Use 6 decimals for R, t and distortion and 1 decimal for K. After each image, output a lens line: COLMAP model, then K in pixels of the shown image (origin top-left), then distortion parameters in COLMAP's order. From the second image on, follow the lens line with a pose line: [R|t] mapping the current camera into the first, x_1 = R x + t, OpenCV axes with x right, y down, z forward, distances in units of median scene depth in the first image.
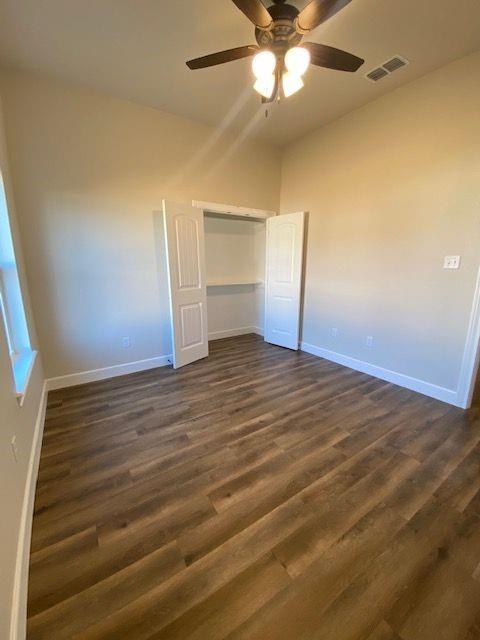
lens RADIAL K [[265.5, 0, 238.2], [0, 265.5, 313.7], [0, 0, 1]] dist [0.000083, -0.006671]
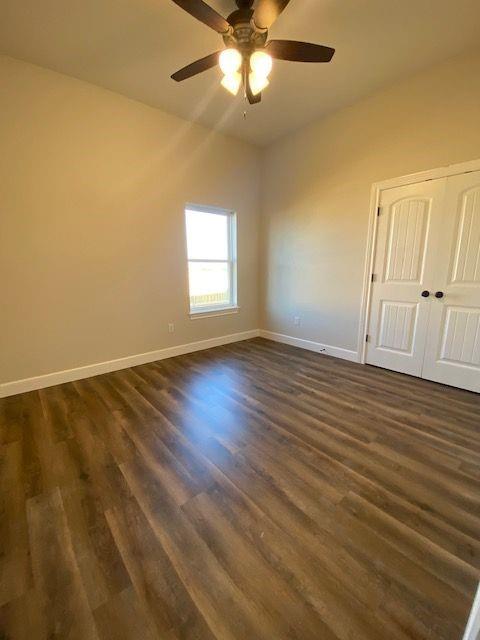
lens RADIAL K [[265.5, 0, 241.0], [0, 265.5, 322.2], [0, 0, 1]] dist [0.000083, -0.006671]
pose [[0.120188, 0.202580, -0.971862, 0.887691], [-0.196256, 0.964487, 0.176772, -0.065645], [0.973159, 0.169488, 0.155677, 0.643766]]
